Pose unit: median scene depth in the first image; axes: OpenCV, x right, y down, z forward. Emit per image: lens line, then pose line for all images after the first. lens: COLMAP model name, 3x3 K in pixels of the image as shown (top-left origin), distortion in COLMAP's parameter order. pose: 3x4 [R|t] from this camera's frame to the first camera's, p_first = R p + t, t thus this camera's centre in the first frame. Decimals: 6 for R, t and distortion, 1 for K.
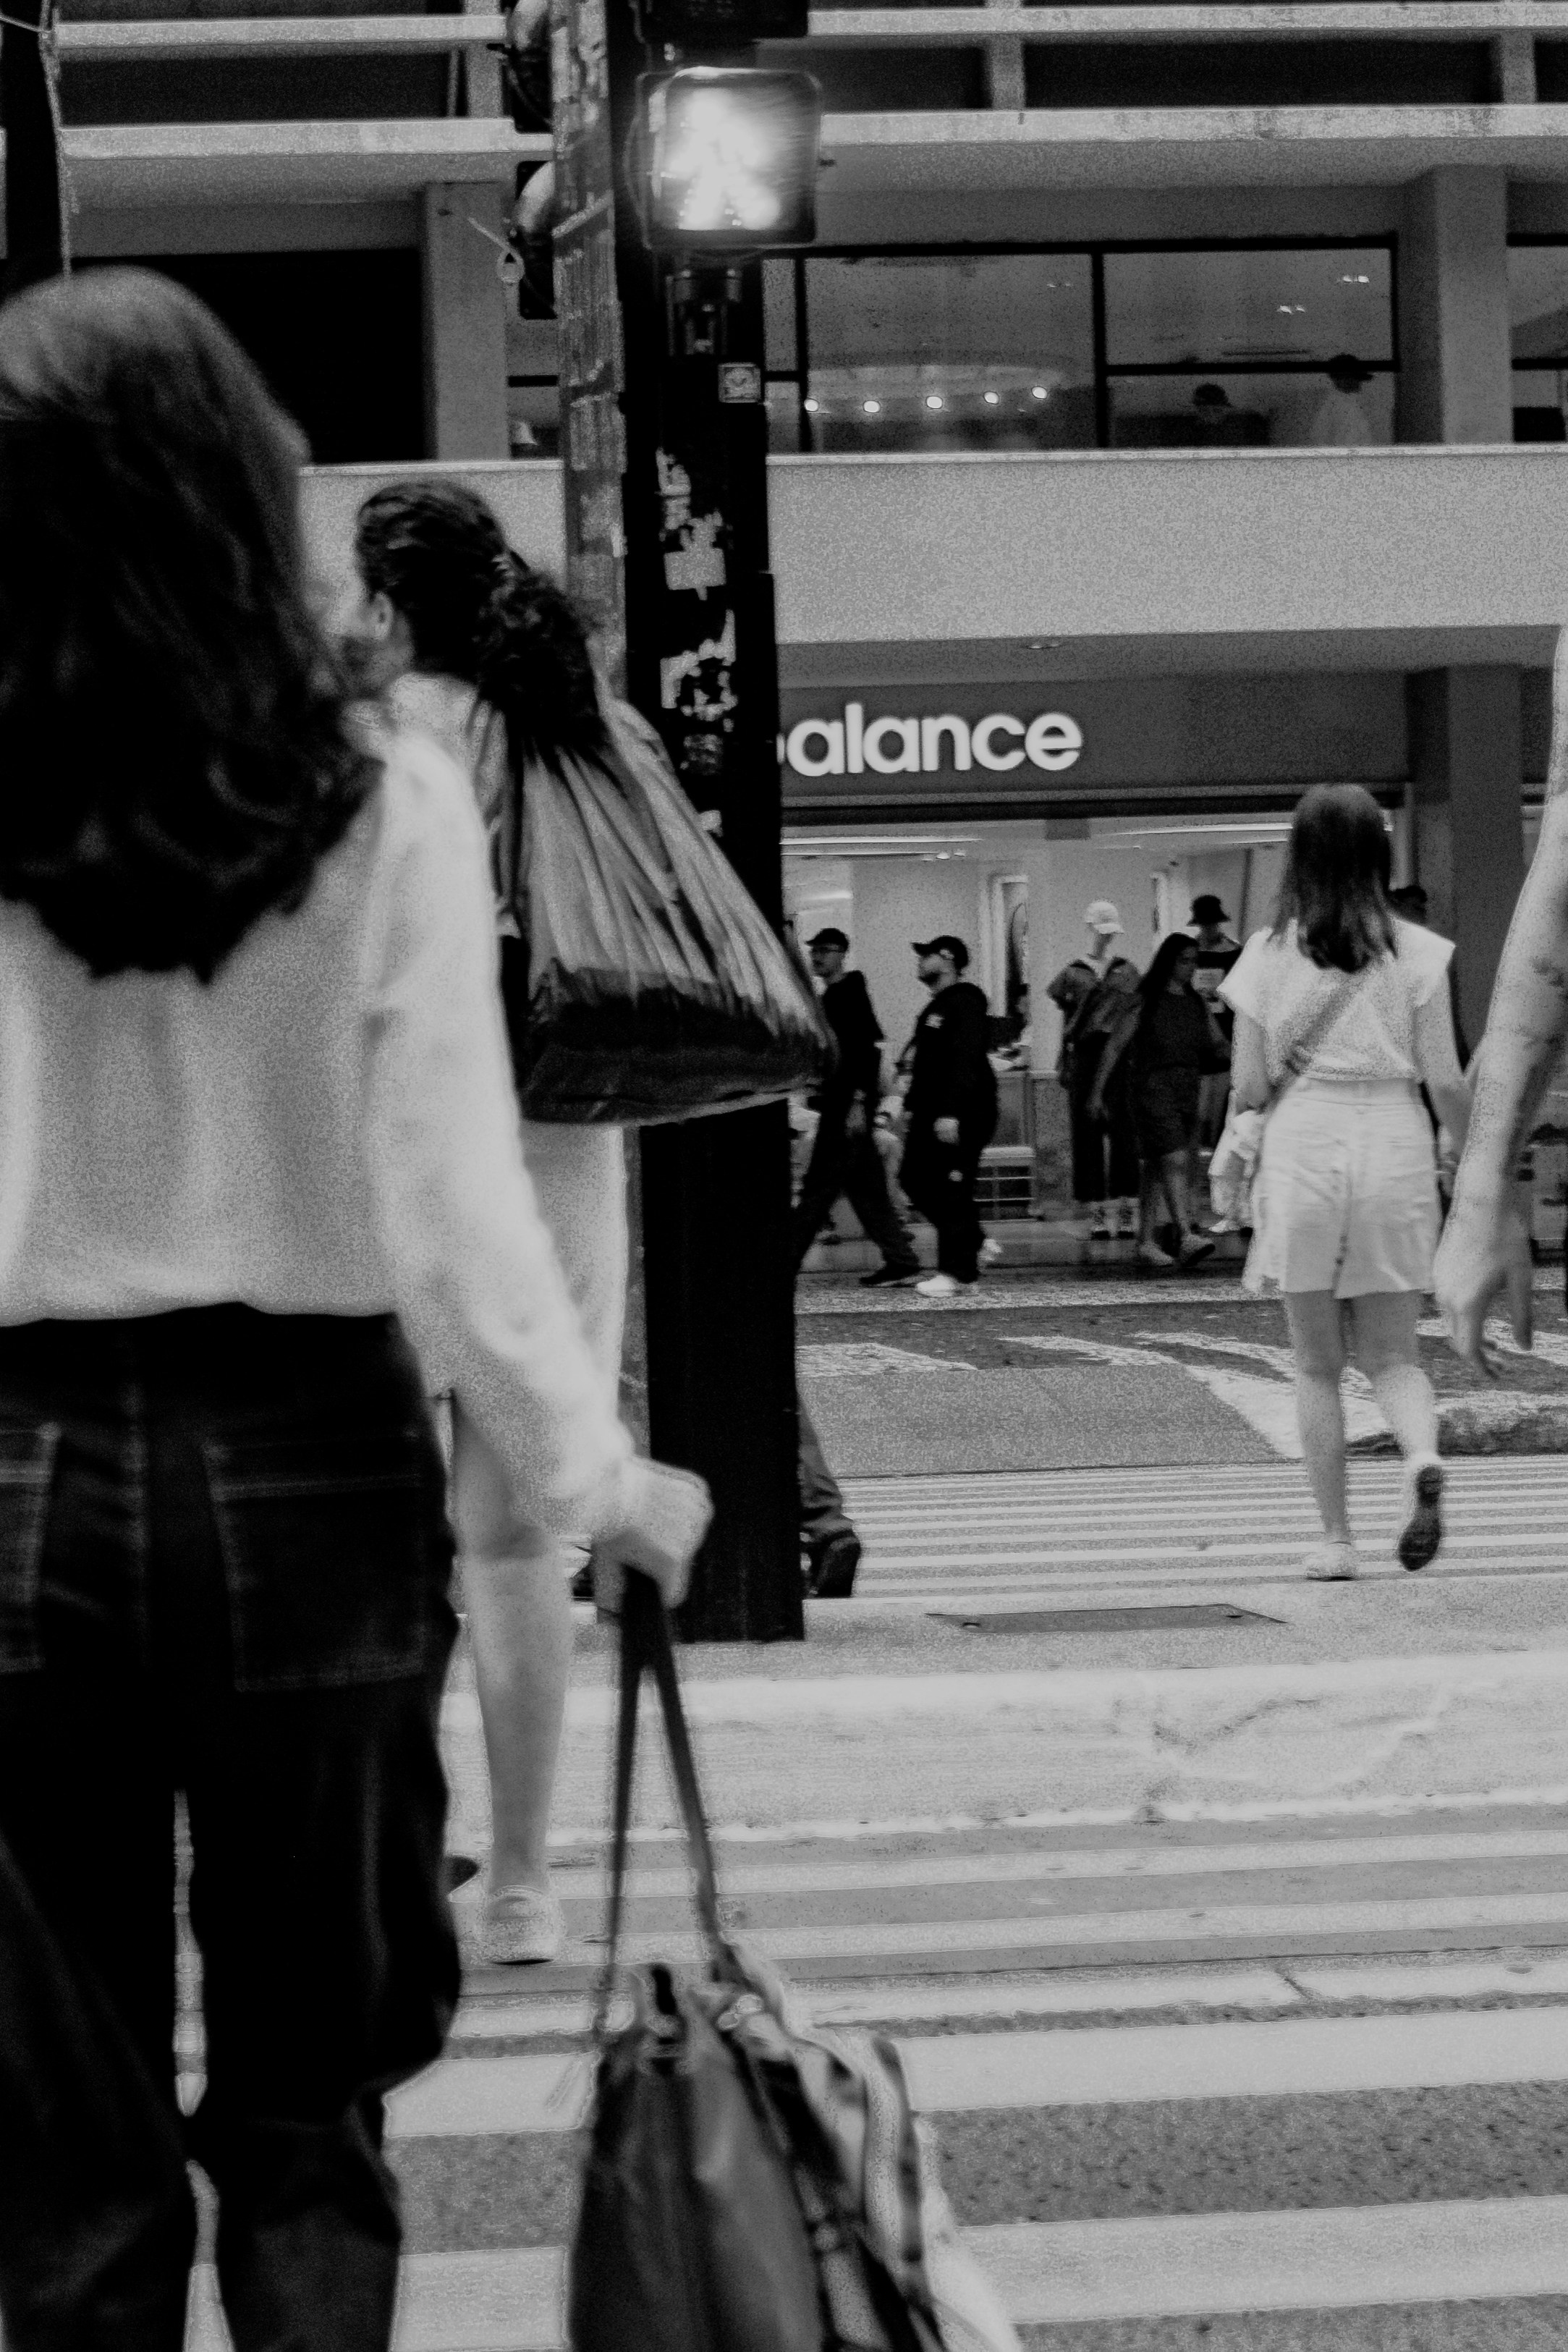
lens RADIAL K [[3975.0, 0, 443.1], [0, 3975.0, 1175.4], [0, 0, 1]] dist [-0.089148, -0.038971]
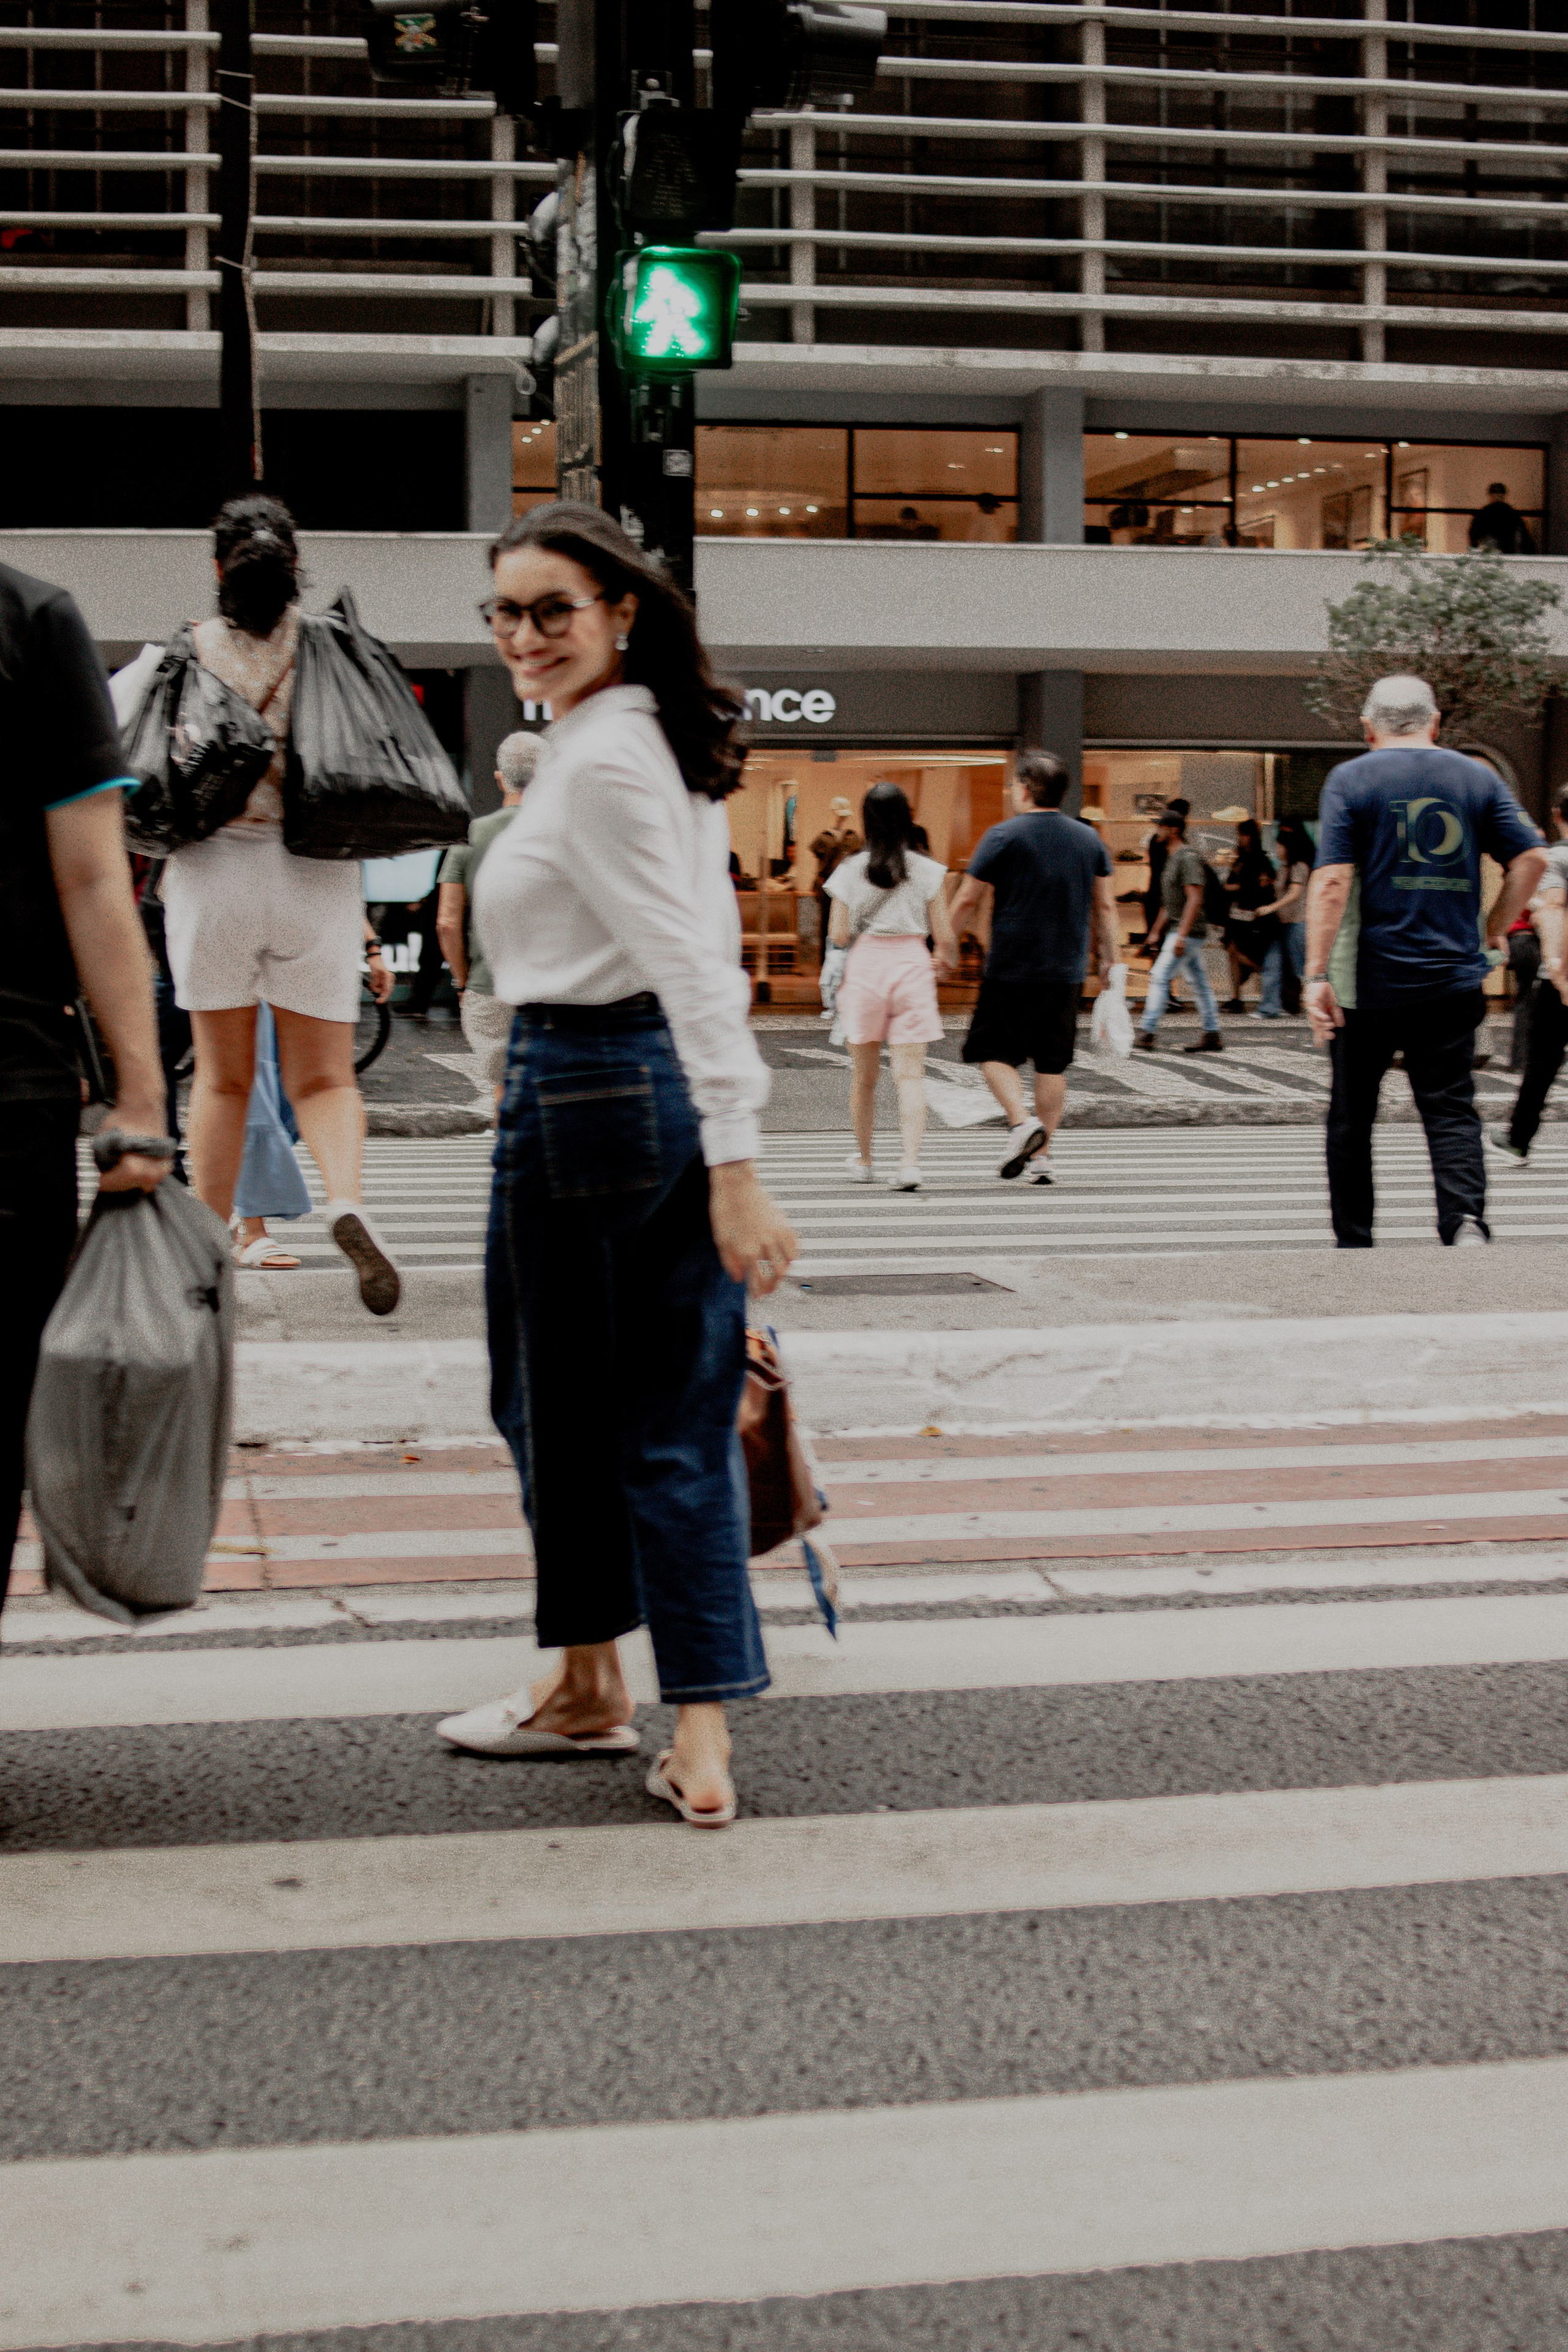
lens RADIAL K [[3756.8, 0, 822.6], [0, 3756.8, 1173.0], [0, 0, 1]] dist [-0.143338, 0.082416]
pose [[0.995417, 0.023623, 0.092670, 0.005365], [-0.025126, 0.999570, 0.015093, 0.053652], [-0.092274, -0.017352, 0.995582, -0.488534]]
